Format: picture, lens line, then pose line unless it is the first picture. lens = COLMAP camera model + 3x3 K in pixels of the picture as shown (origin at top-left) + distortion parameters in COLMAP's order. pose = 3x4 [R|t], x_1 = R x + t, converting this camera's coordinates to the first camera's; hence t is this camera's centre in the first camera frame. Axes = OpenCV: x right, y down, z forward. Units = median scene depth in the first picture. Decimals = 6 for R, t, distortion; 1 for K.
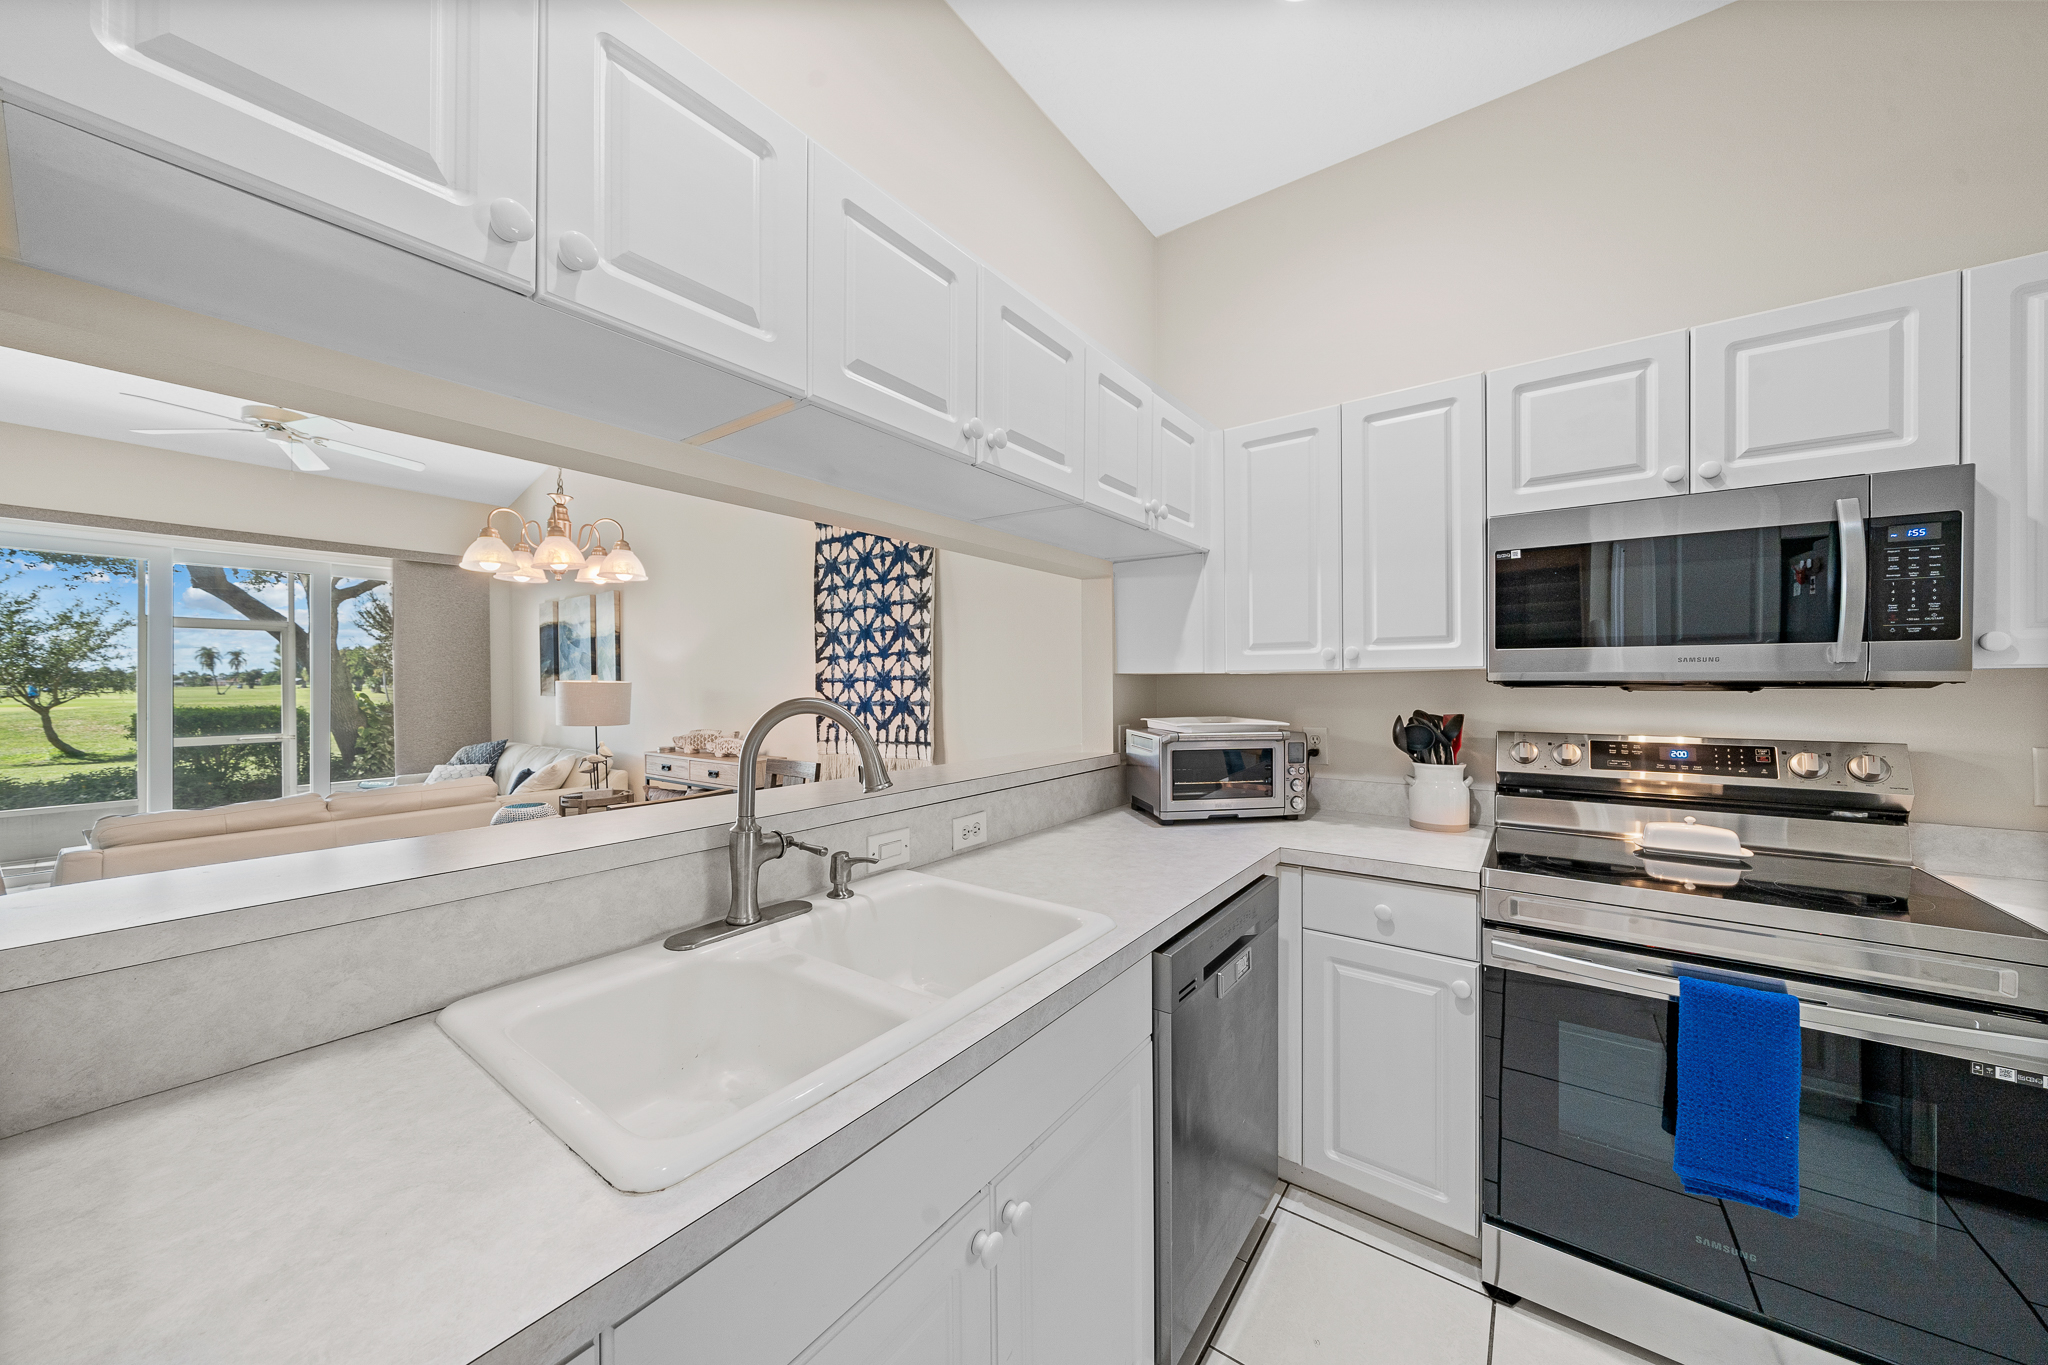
lens RADIAL K [[710.1, 0, 1024.0], [0, 710.1, 682.5], [0, 0, 1]] dist [-0.002292, -0.000281]
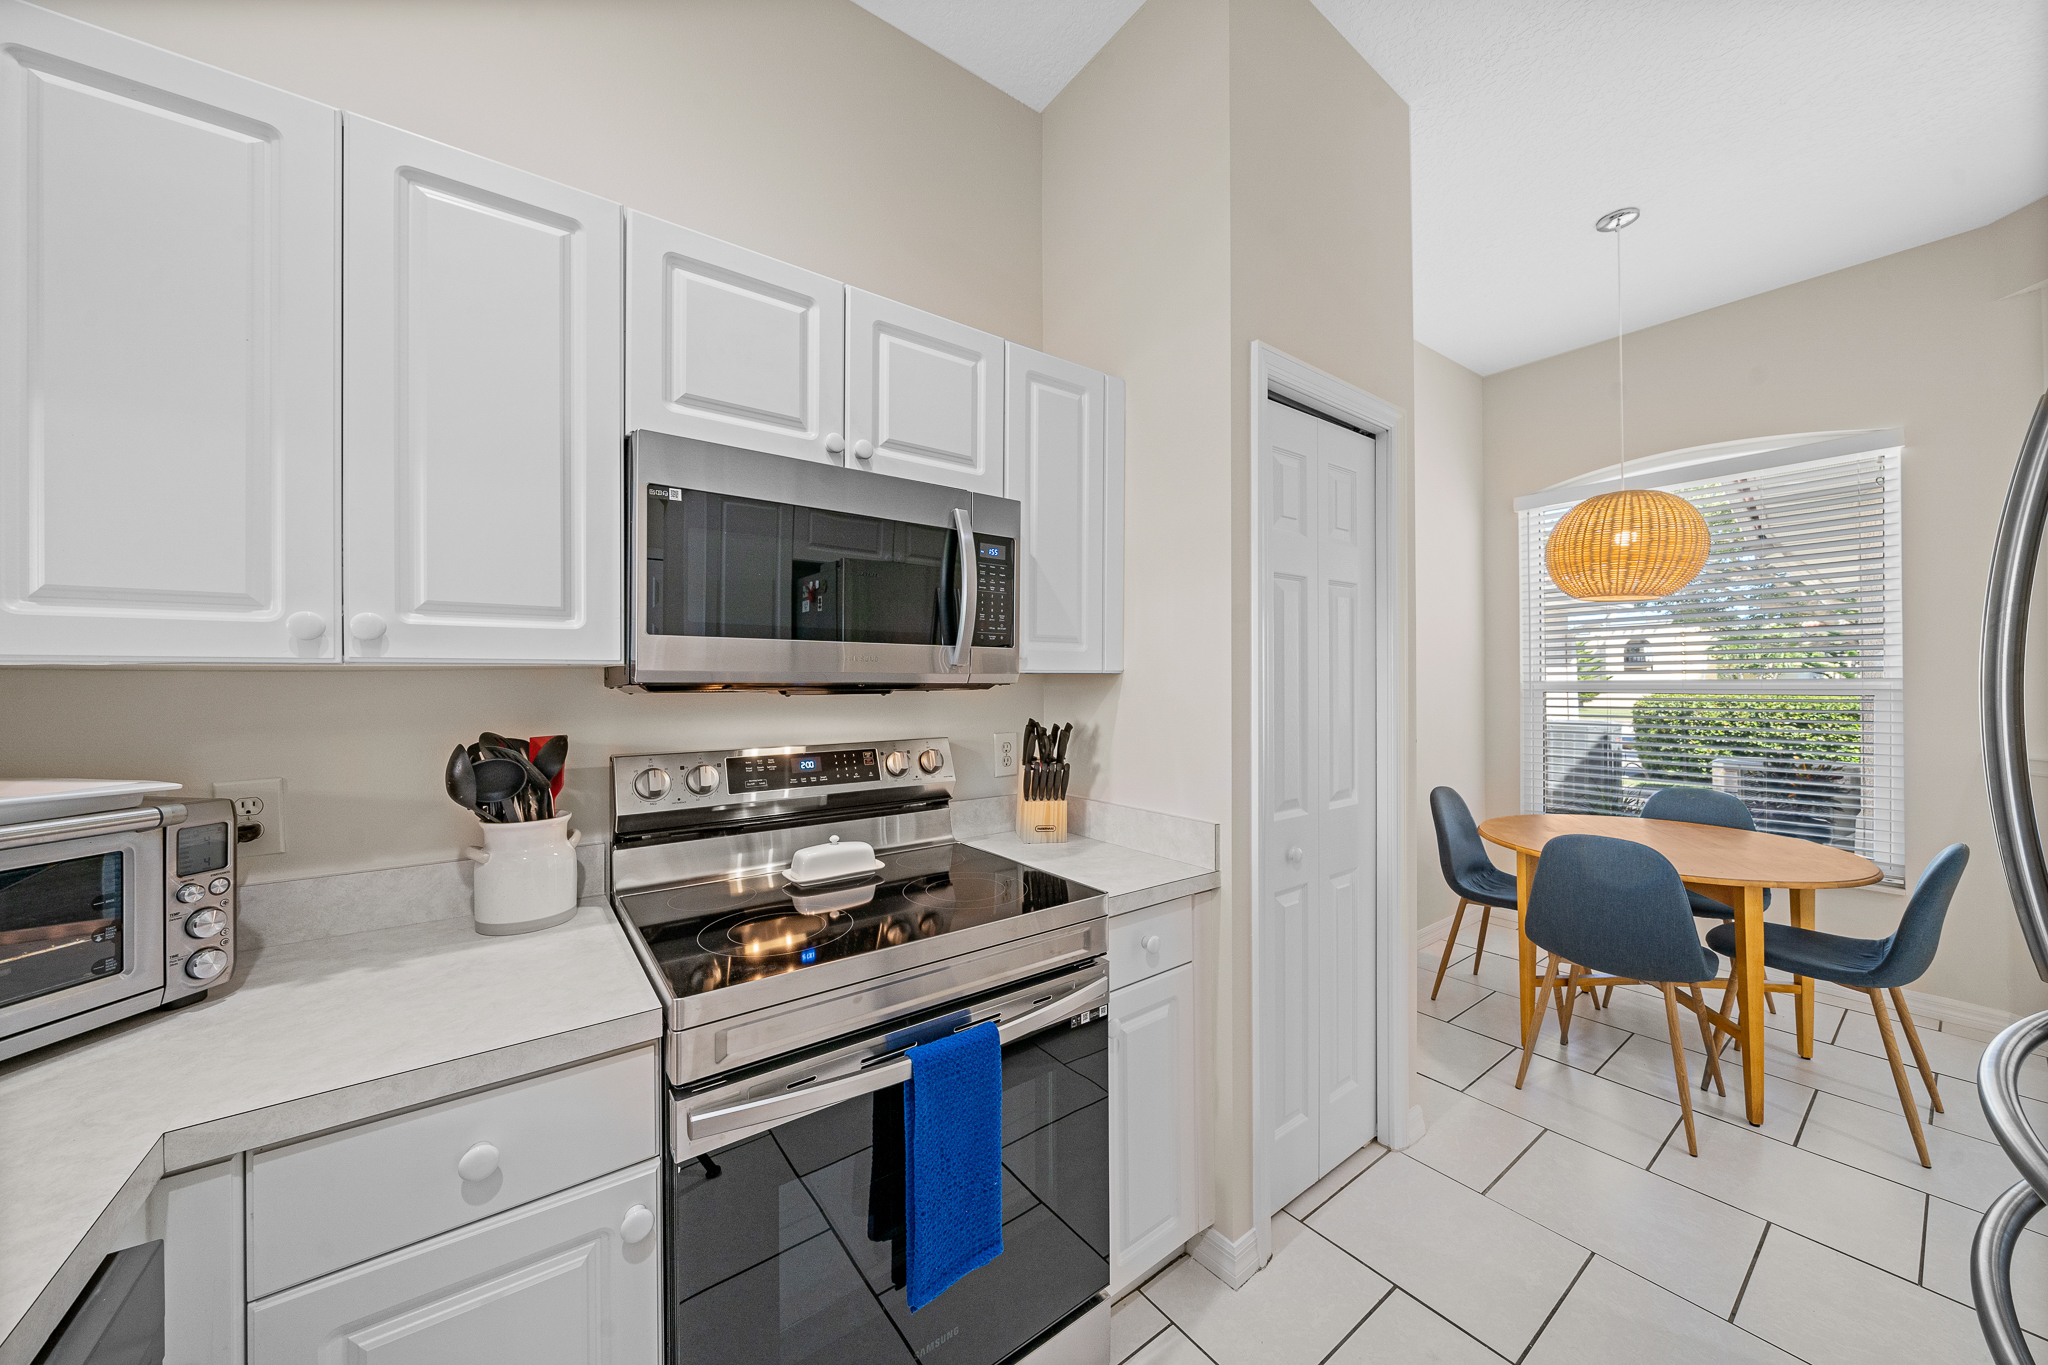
lens RADIAL K [[702.0, 0, 1016.4], [0, 702.0, 680.7], [0, 0, 1]] dist [-0.001108, -0.002790]
pose [[0.304709, 0.006386, 0.952424, 0.154528], [0.006609, 0.999939, -0.008819, 0.003448], [-0.952423, 0.008981, 0.304648, 0.474878]]
